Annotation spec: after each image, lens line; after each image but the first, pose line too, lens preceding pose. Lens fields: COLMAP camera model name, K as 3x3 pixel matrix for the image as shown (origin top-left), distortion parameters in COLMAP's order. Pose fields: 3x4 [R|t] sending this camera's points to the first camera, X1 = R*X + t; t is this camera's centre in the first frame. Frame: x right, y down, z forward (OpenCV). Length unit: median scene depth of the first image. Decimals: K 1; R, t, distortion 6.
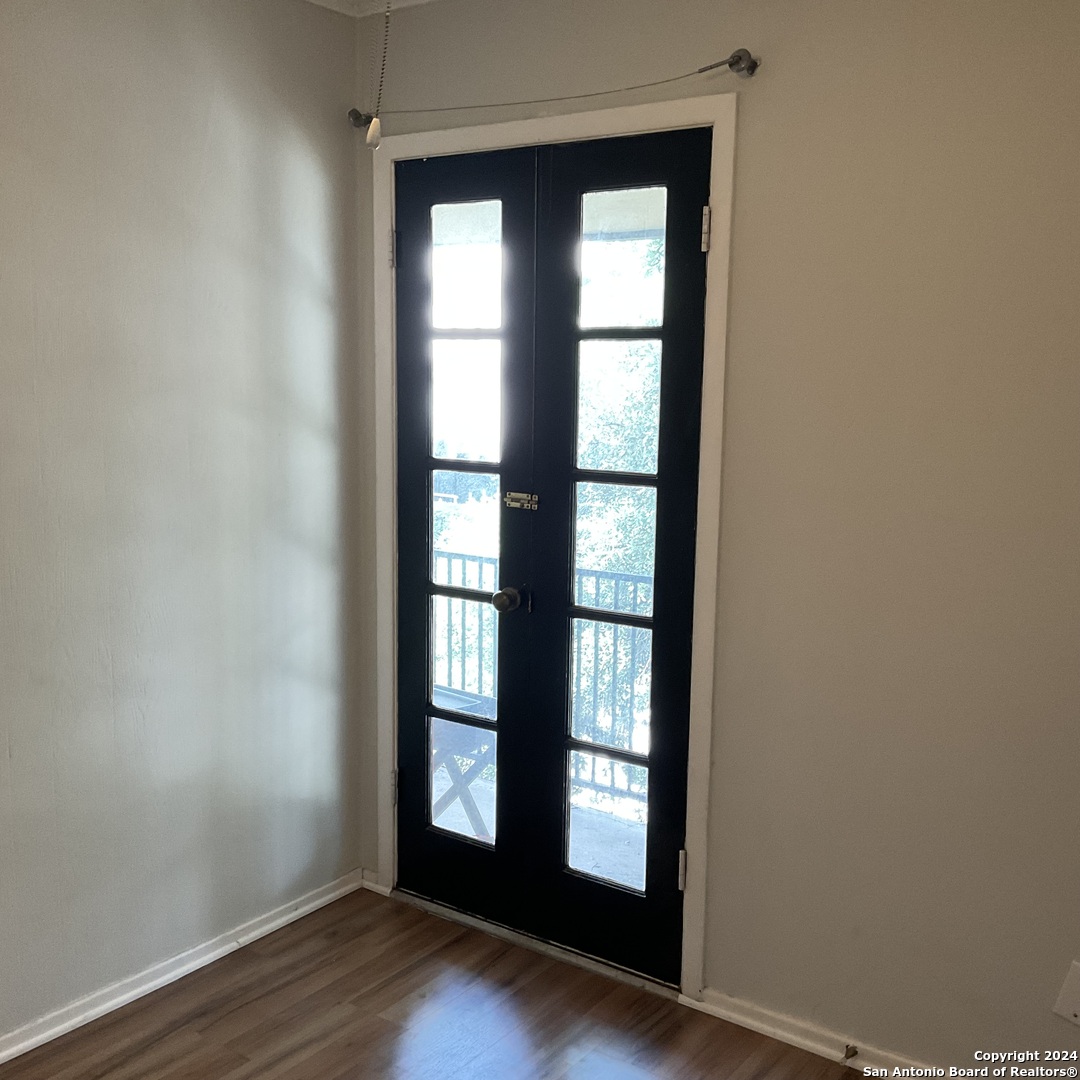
lens RADIAL K [[1204.7, 0, 540.0], [0, 1204.7, 540.0], [0, 0, 1]] dist [0.128051, -0.238129]
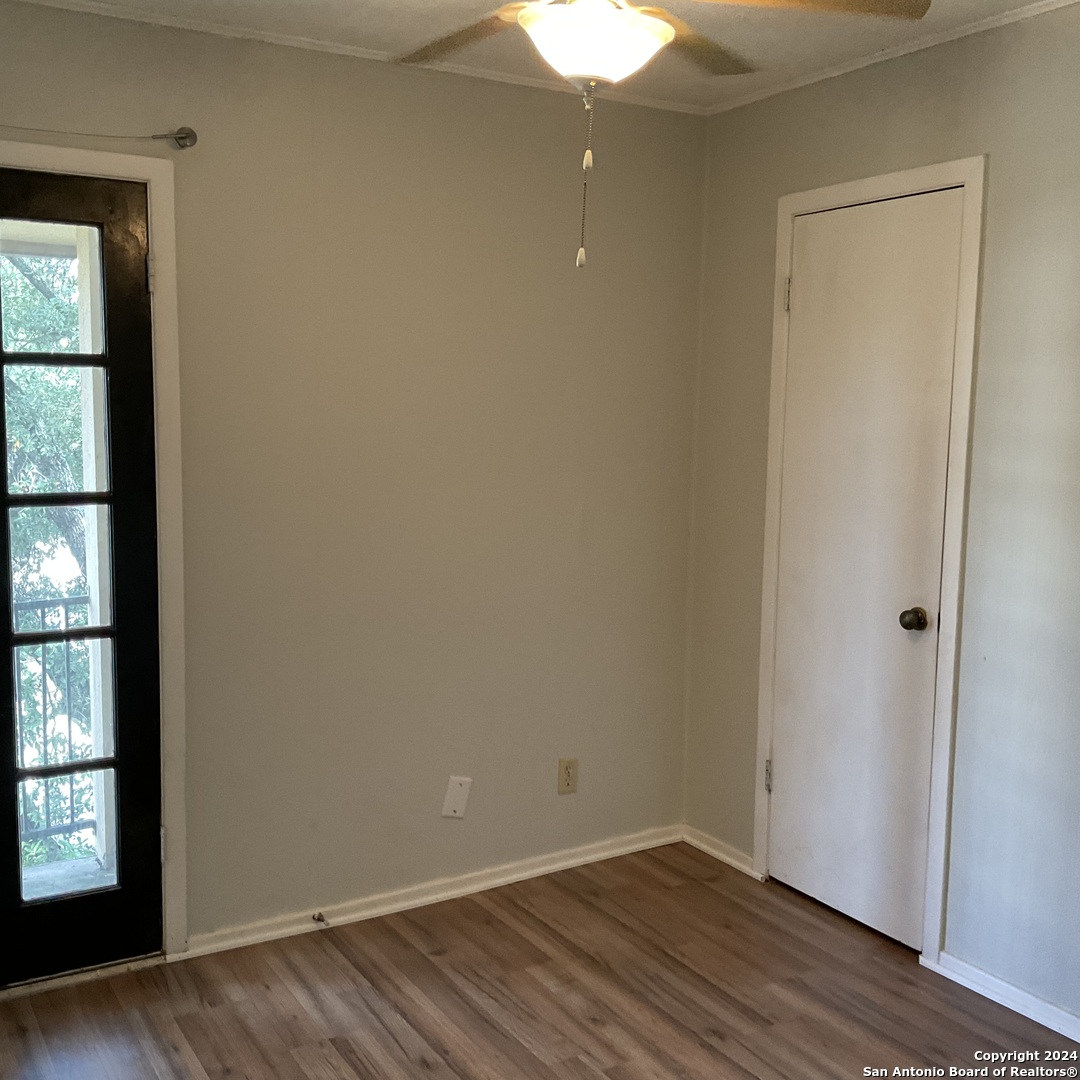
lens RADIAL K [[1204.7, 0, 540.0], [0, 1204.7, 540.0], [0, 0, 1]] dist [0.128051, -0.238129]
pose [[0.387932, -0.119417, 0.913919, -0.744778], [0.119379, 0.989729, 0.078650, -0.051220], [-0.913924, 0.078592, 0.398203, 0.220704]]
